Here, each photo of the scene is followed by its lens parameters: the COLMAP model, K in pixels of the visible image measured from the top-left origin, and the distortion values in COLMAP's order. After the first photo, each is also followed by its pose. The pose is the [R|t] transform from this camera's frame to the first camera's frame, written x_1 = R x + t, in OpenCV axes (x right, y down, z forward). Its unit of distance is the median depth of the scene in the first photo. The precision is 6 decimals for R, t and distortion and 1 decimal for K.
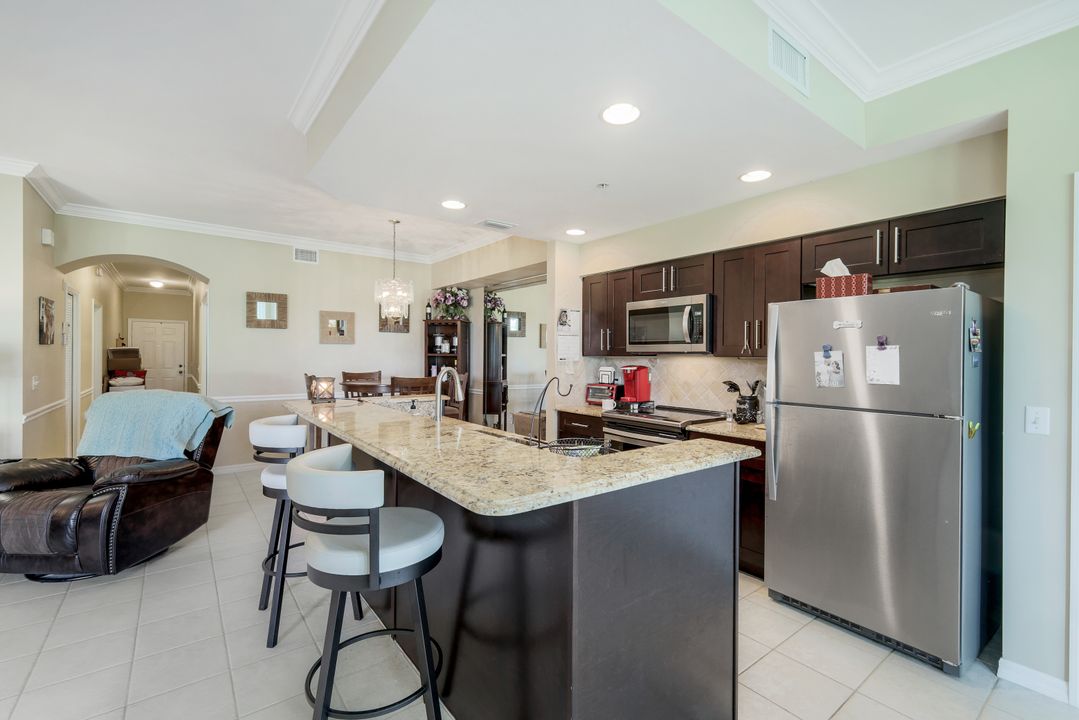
lens RADIAL K [[473.9, 0, 541.3], [0, 473.9, 355.2], [0, 0, 1]] dist [0.002765, 0.001634]
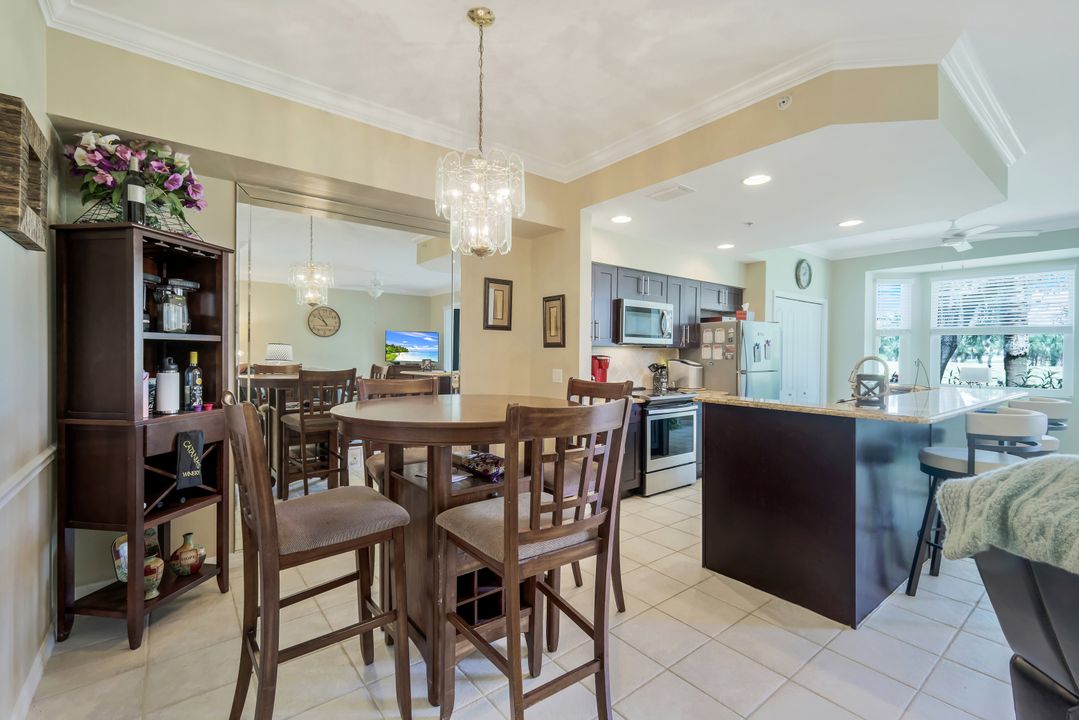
lens RADIAL K [[473.9, 0, 542.4], [0, 473.9, 355.4], [0, 0, 1]] dist [0.002765, 0.001634]
pose [[-0.011727, -0.014651, 0.999824, -0.892722], [-0.009361, 0.999850, 0.014542, 0.007521], [-0.999887, -0.009189, -0.011863, 1.158683]]
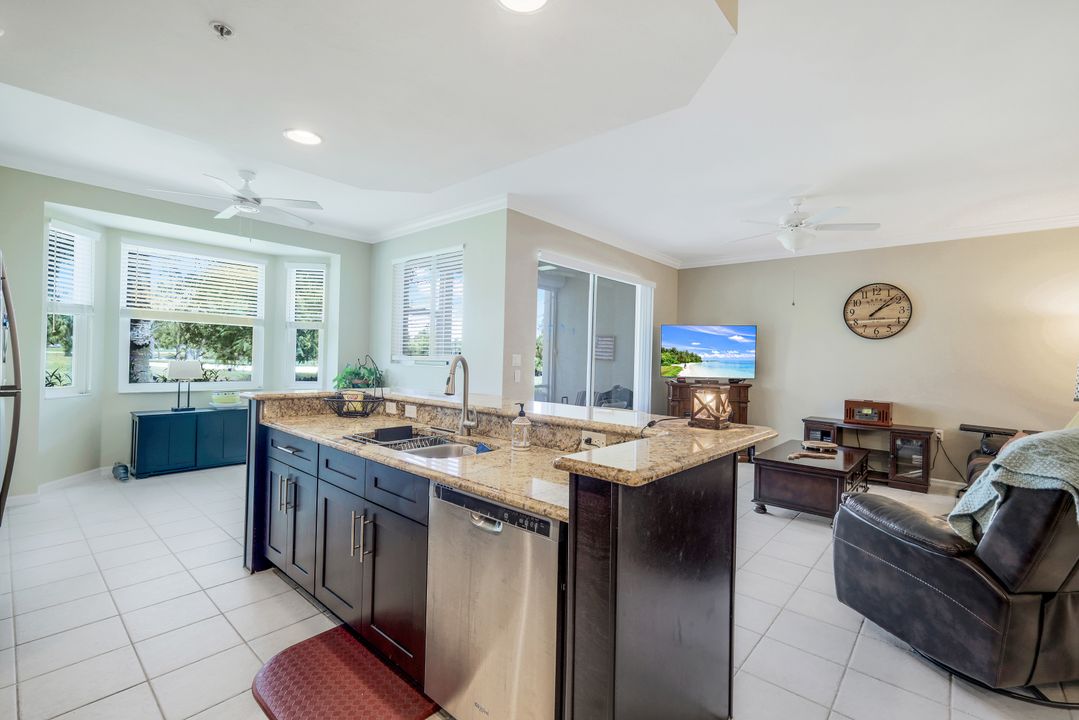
lens RADIAL K [[473.9, 0, 541.1], [0, 473.9, 356.3], [0, 0, 1]] dist [0.002765, 0.001634]
pose [[-0.980297, -0.032102, -0.194904, -0.093467], [-0.032560, 0.999469, -0.000853, 0.013014], [0.194828, 0.005510, -0.980822, 1.164017]]
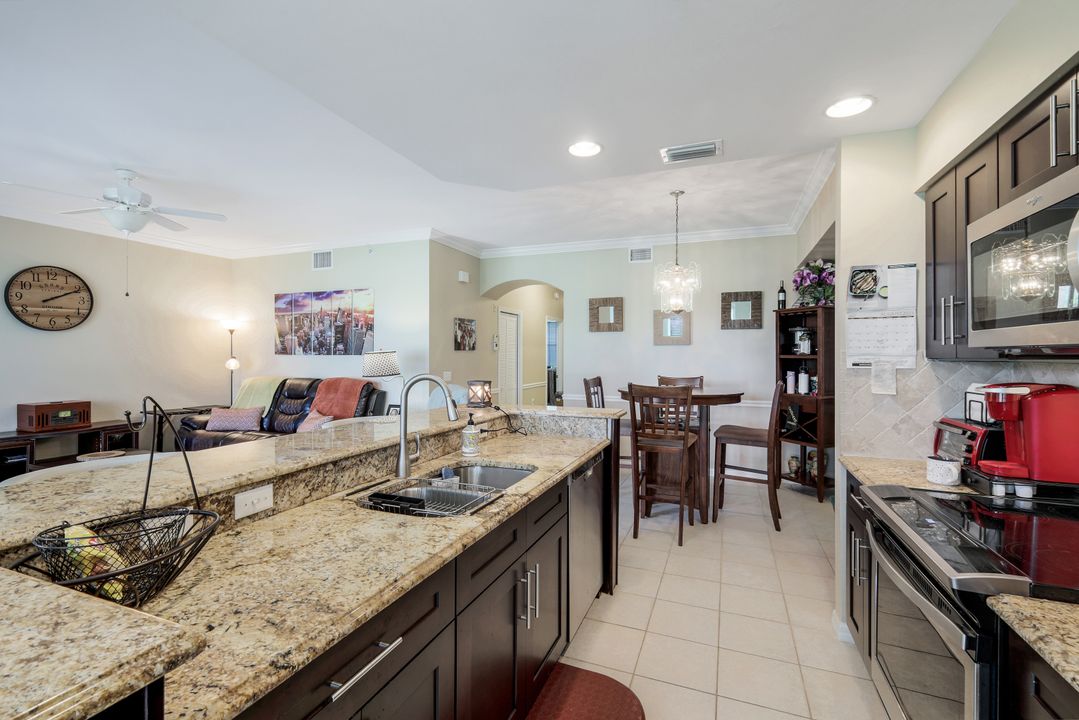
lens RADIAL K [[473.9, 0, 538.6], [0, 473.9, 355.0], [0, 0, 1]] dist [0.002765, 0.001634]
pose [[0.509987, -0.005559, -0.860164, 0.327253], [0.001306, 0.999983, -0.005689, 0.000368], [0.860181, 0.001778, 0.509986, 0.466827]]
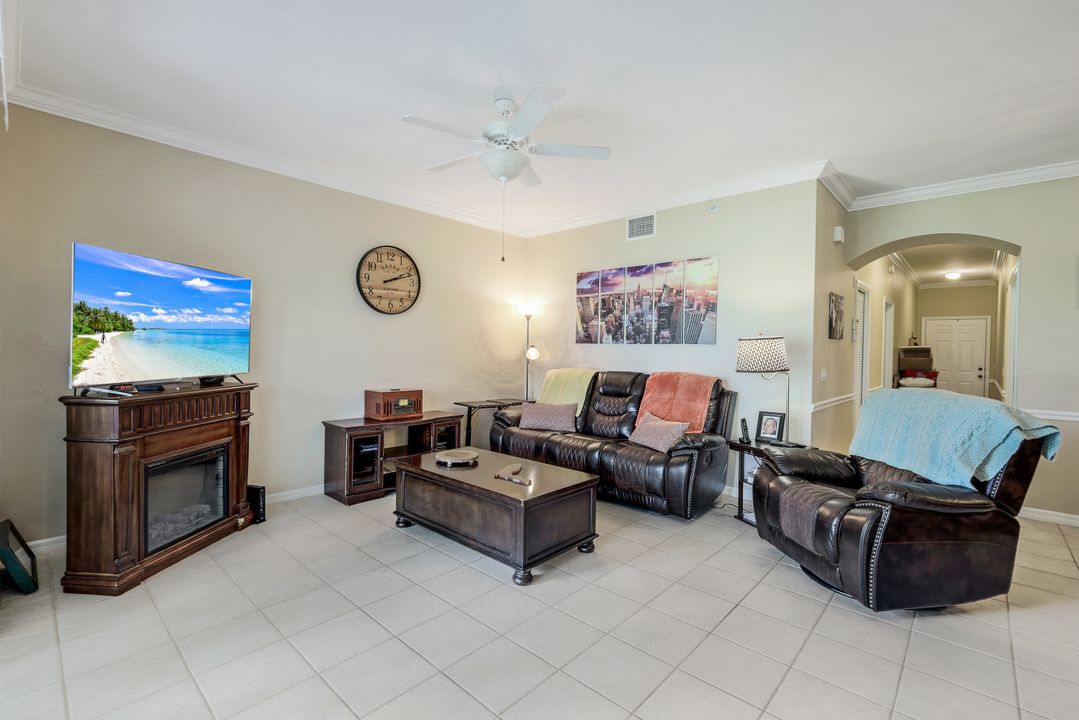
lens RADIAL K [[473.9, 0, 540.5], [0, 473.9, 358.1], [0, 0, 1]] dist [0.002765, 0.001634]
pose [[0.169141, 0.010629, -0.985534, -0.132769], [-0.014682, 0.999858, 0.008263, 0.020504], [0.985482, 0.013072, 0.169273, 0.197151]]
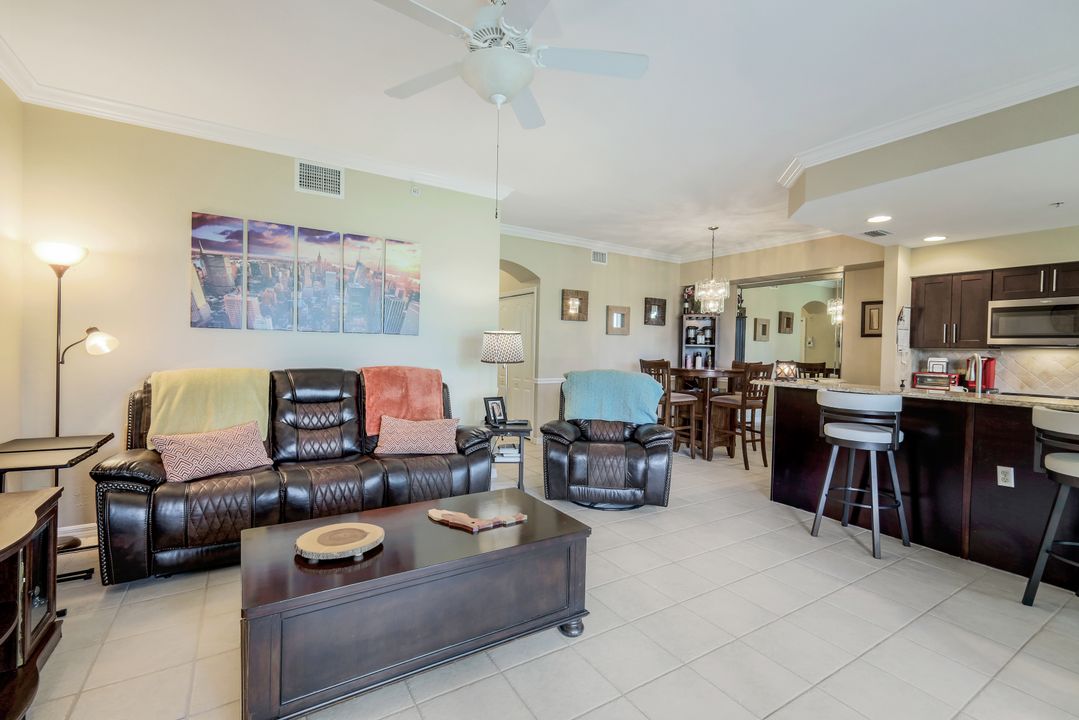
lens RADIAL K [[473.9, 0, 542.1], [0, 473.9, 356.8], [0, 0, 1]] dist [0.002765, 0.001634]
pose [[0.995252, 0.016281, -0.095955, -0.740540], [-0.014561, 0.999721, 0.018601, 0.016020], [0.096232, -0.017116, 0.995212, -0.225468]]
